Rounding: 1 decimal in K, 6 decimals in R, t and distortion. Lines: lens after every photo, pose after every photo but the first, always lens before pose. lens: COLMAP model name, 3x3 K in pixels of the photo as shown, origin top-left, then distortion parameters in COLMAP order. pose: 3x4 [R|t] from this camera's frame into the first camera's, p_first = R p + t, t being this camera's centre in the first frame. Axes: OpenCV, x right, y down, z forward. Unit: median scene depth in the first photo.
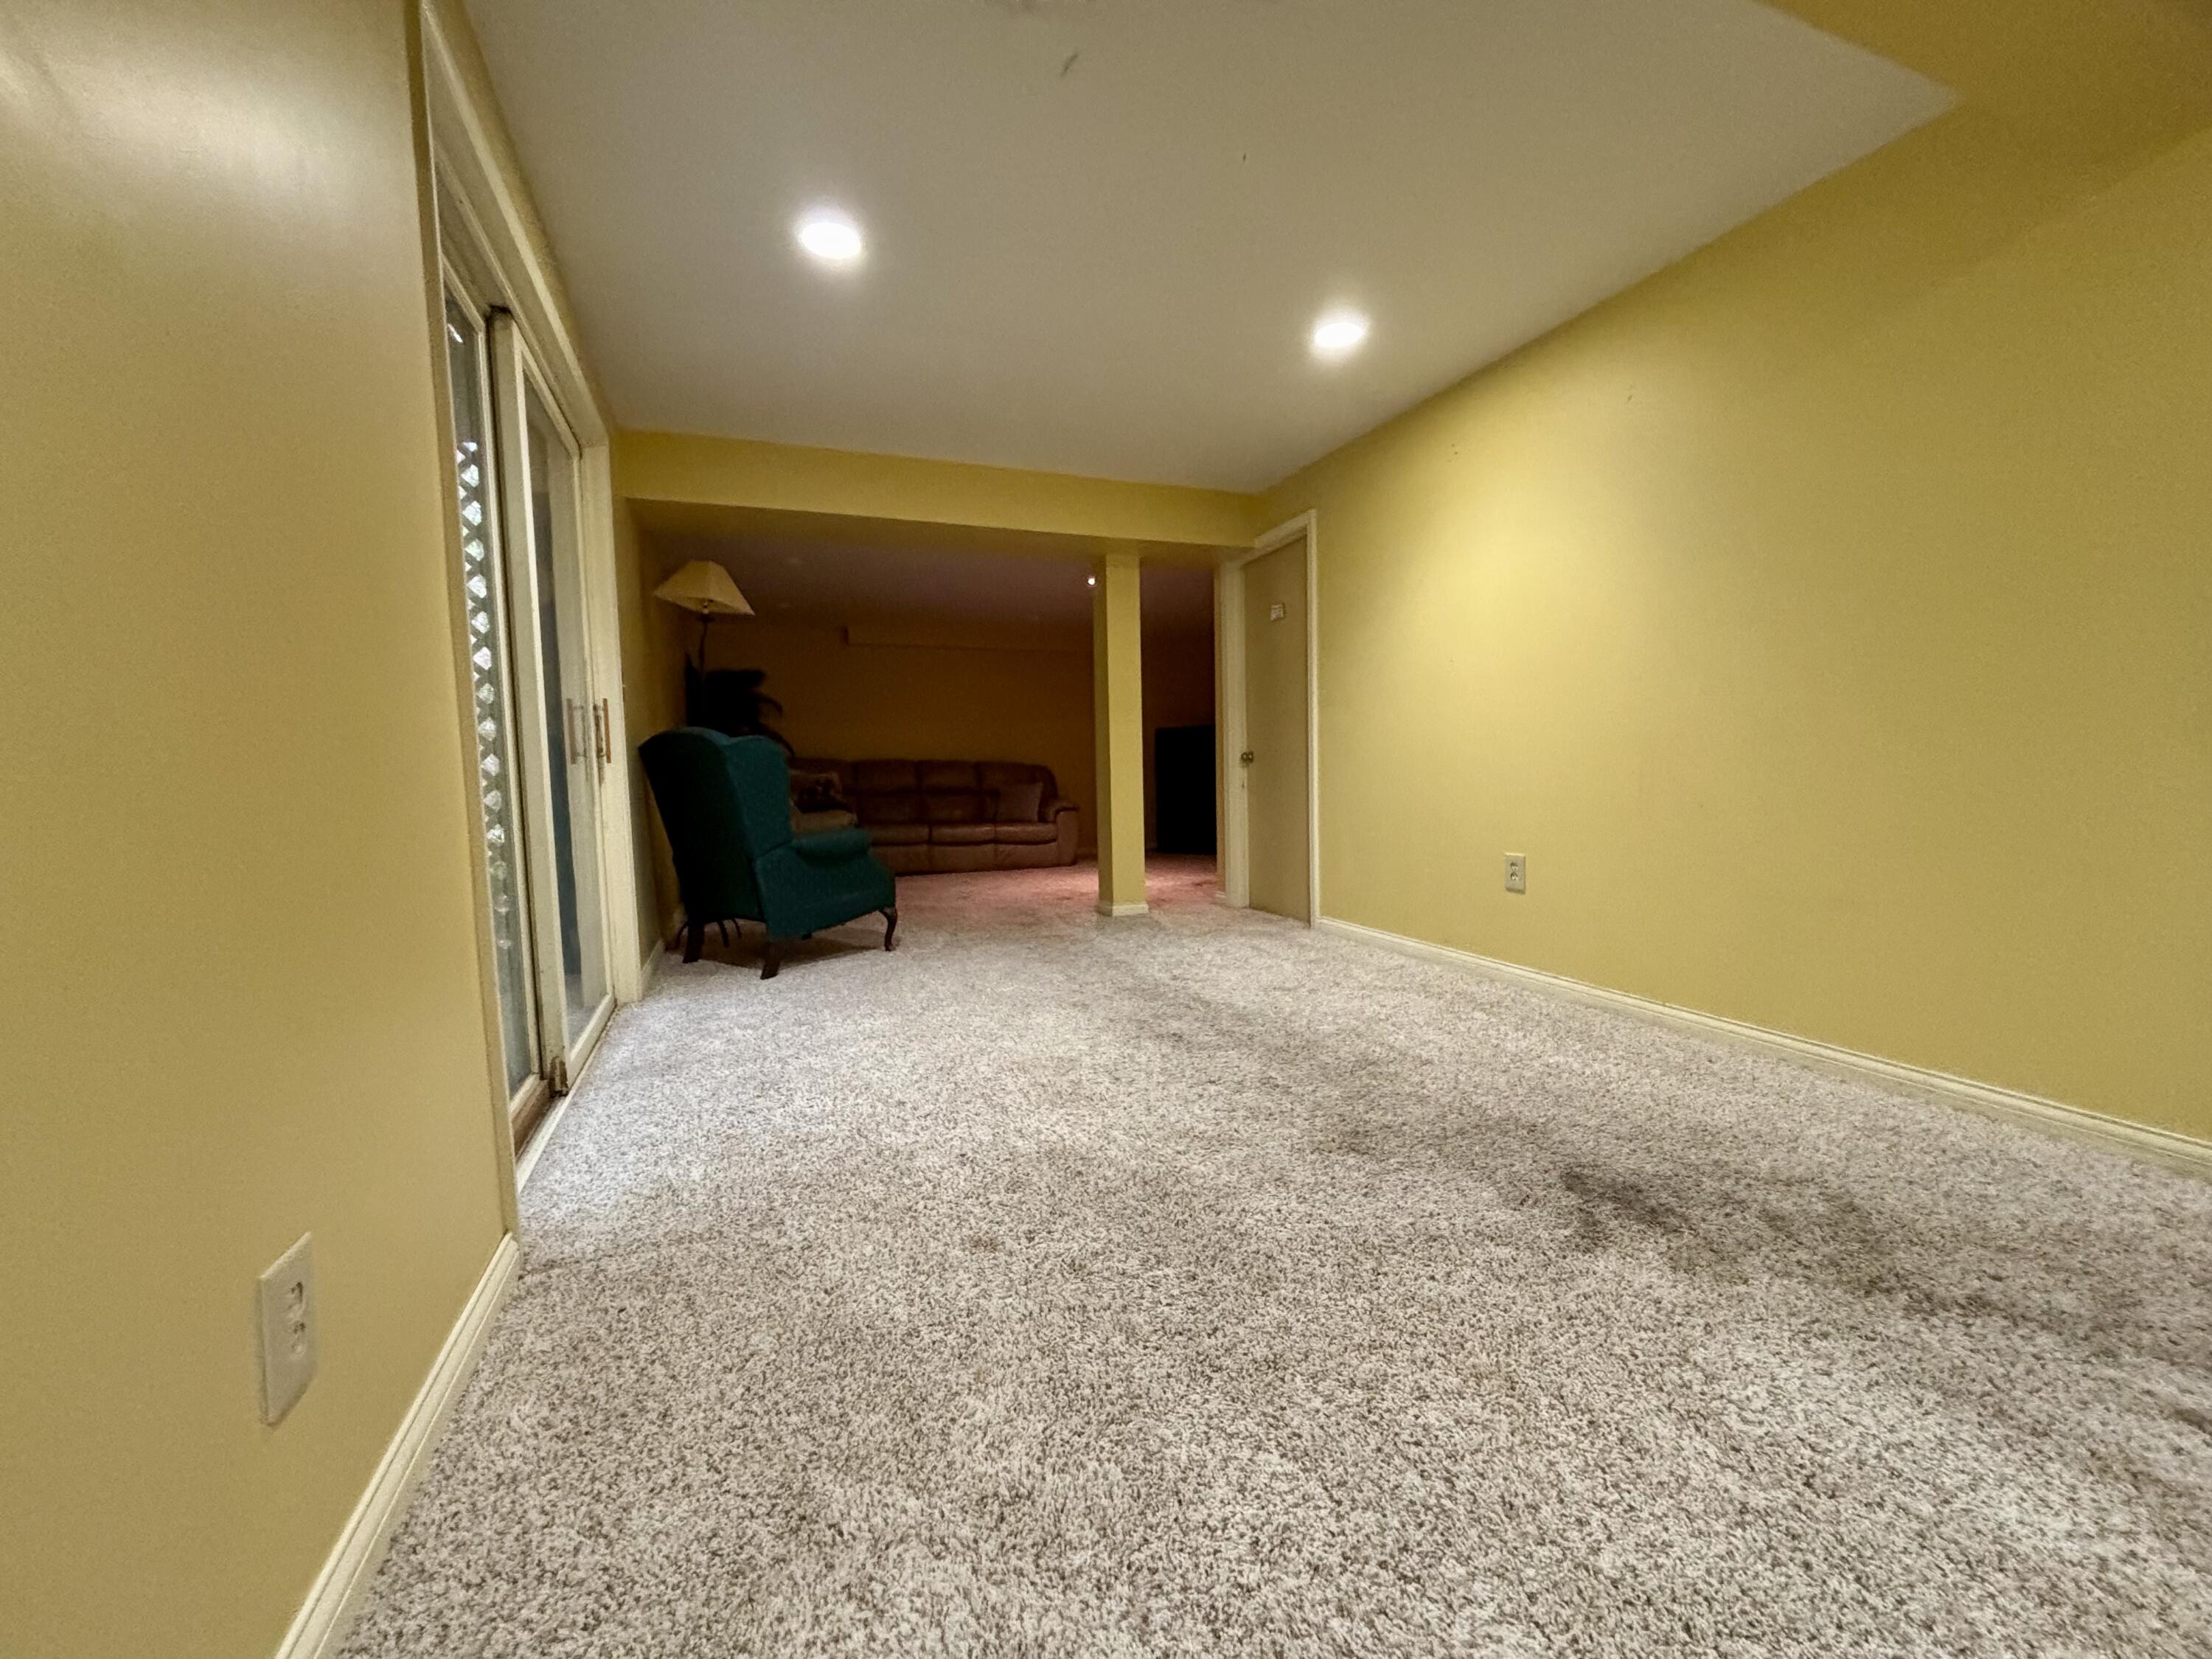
lens RADIAL K [[895.2, 0, 1106.0], [0, 895.2, 829.5], [0, 0, 1]] dist [0.001918, -0.000237]
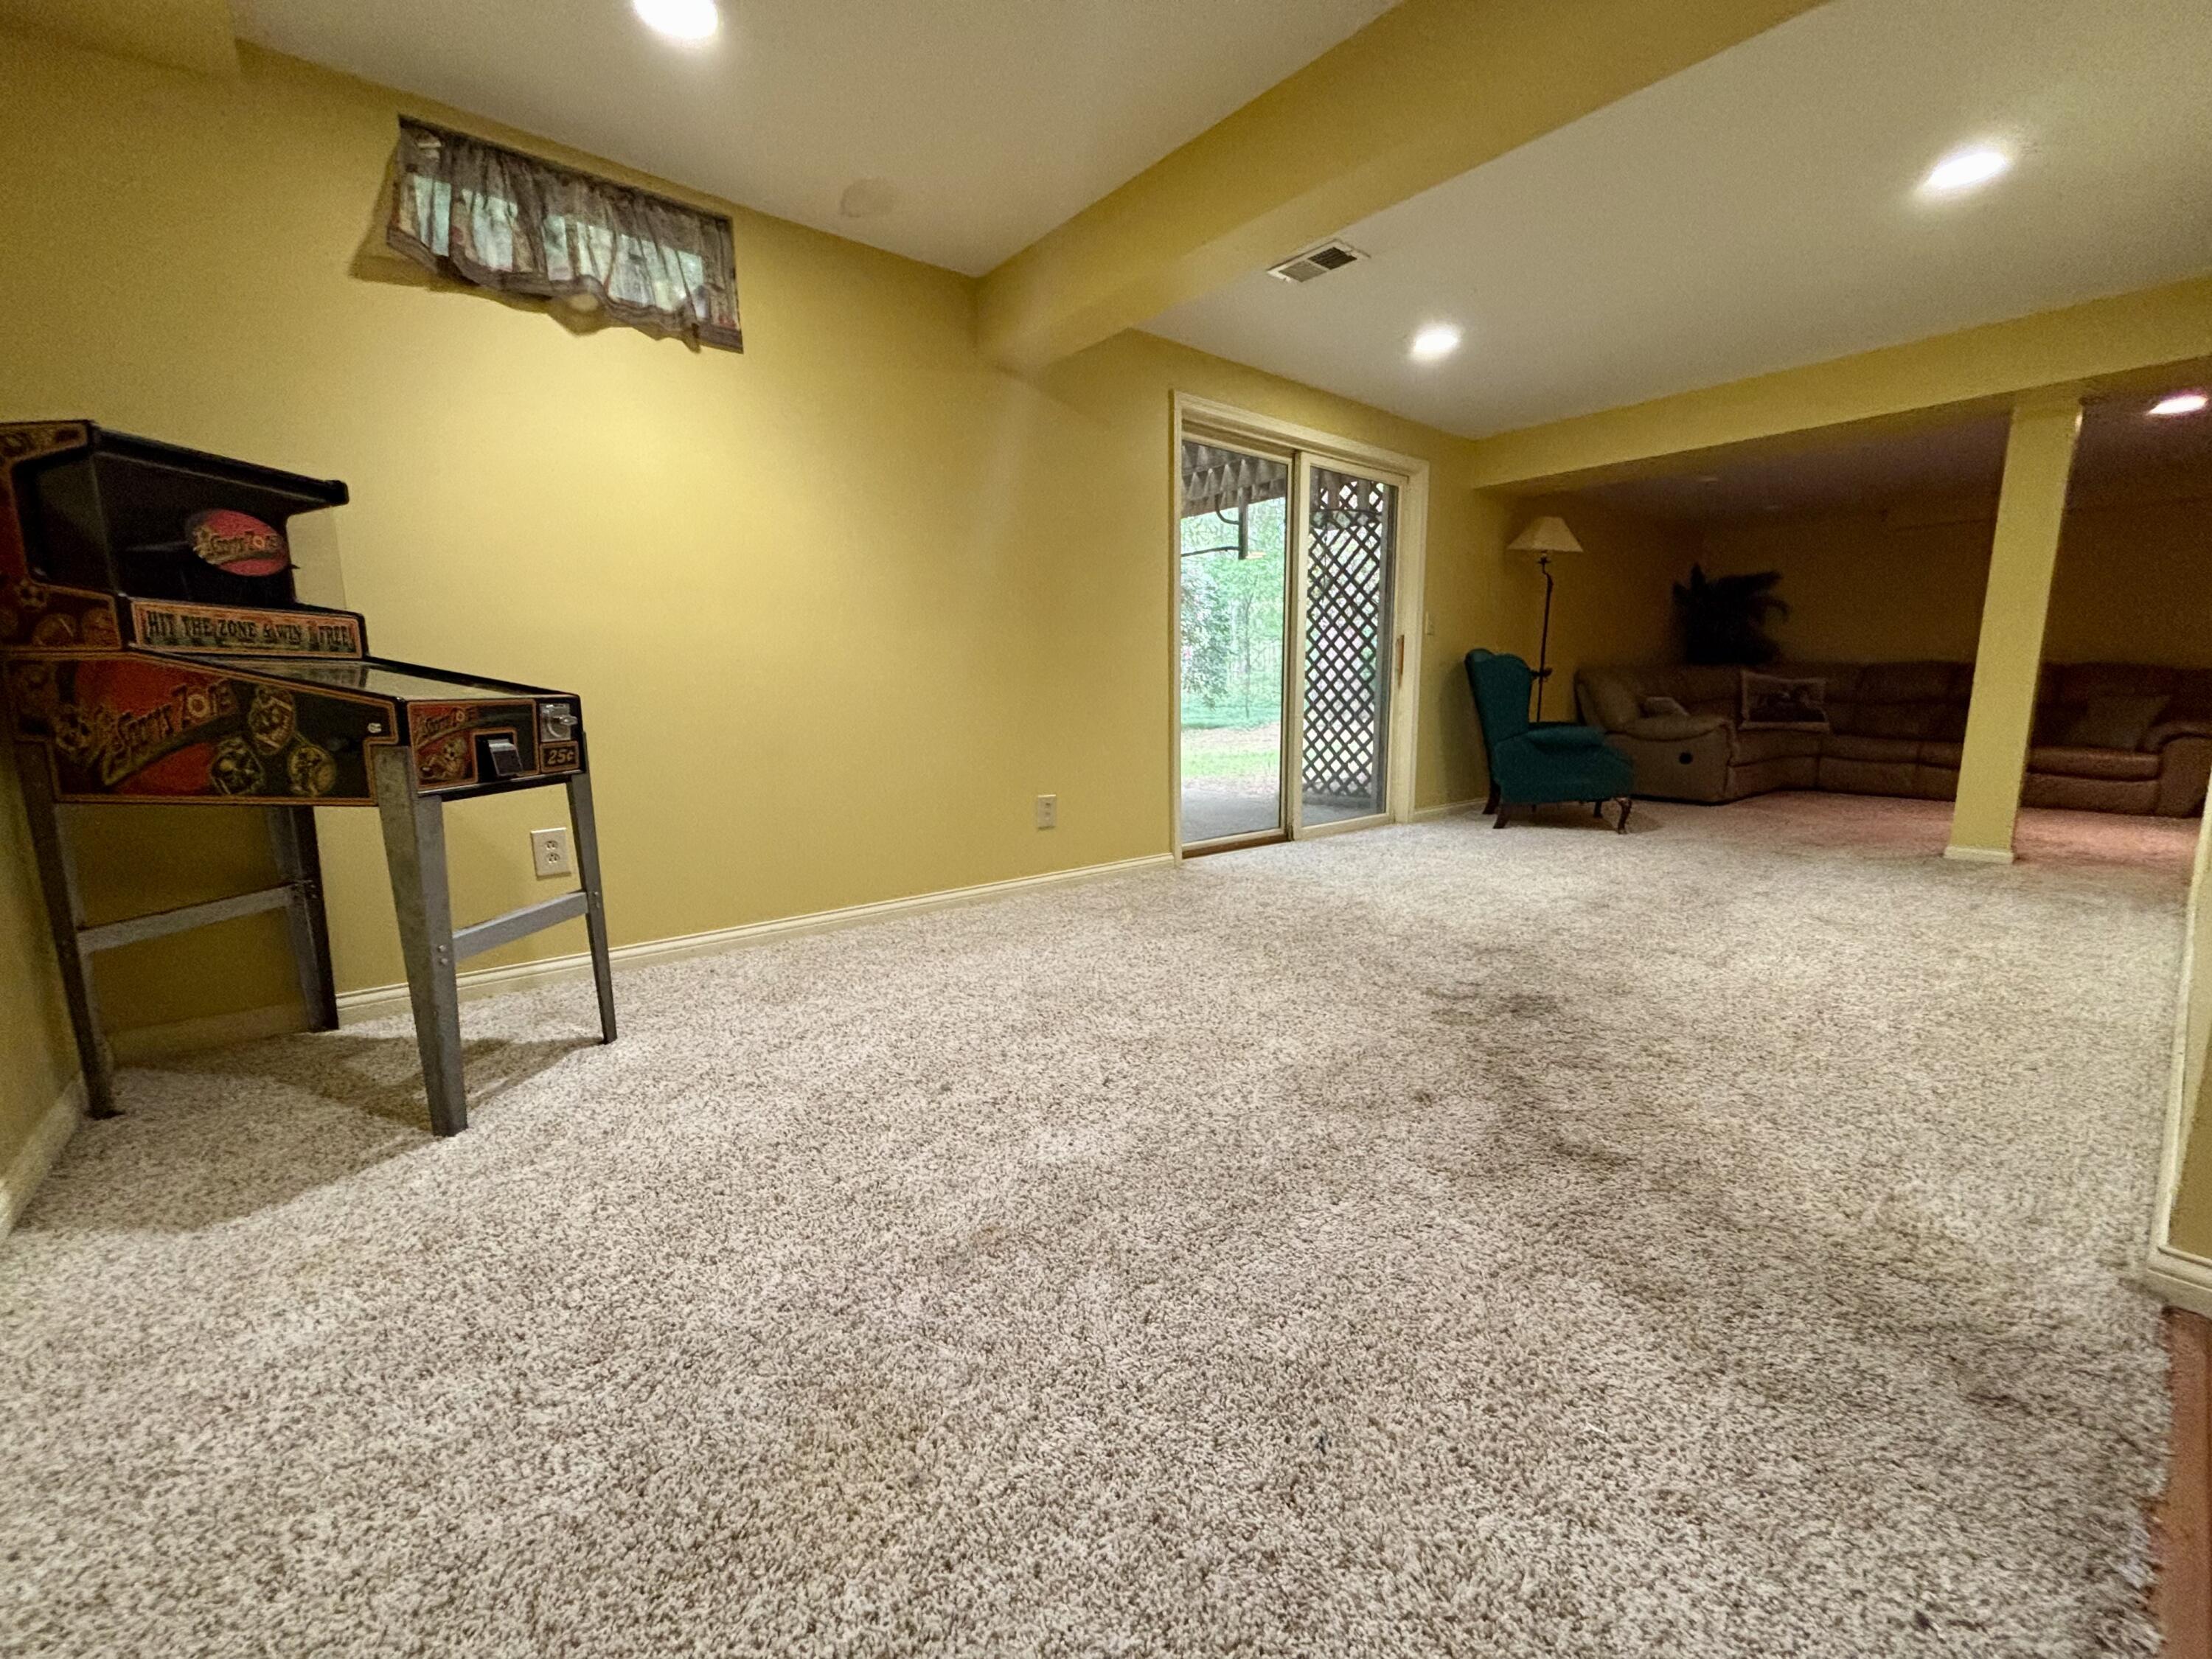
lens RADIAL K [[895.2, 0, 1106.0], [0, 895.2, 829.5], [0, 0, 1]] dist [0.001918, -0.000237]
pose [[0.313513, 0.174360, -0.933439, 0.866796], [-0.064977, 0.984633, 0.162098, -0.024910], [0.947358, 0.009832, 0.320025, -0.038069]]
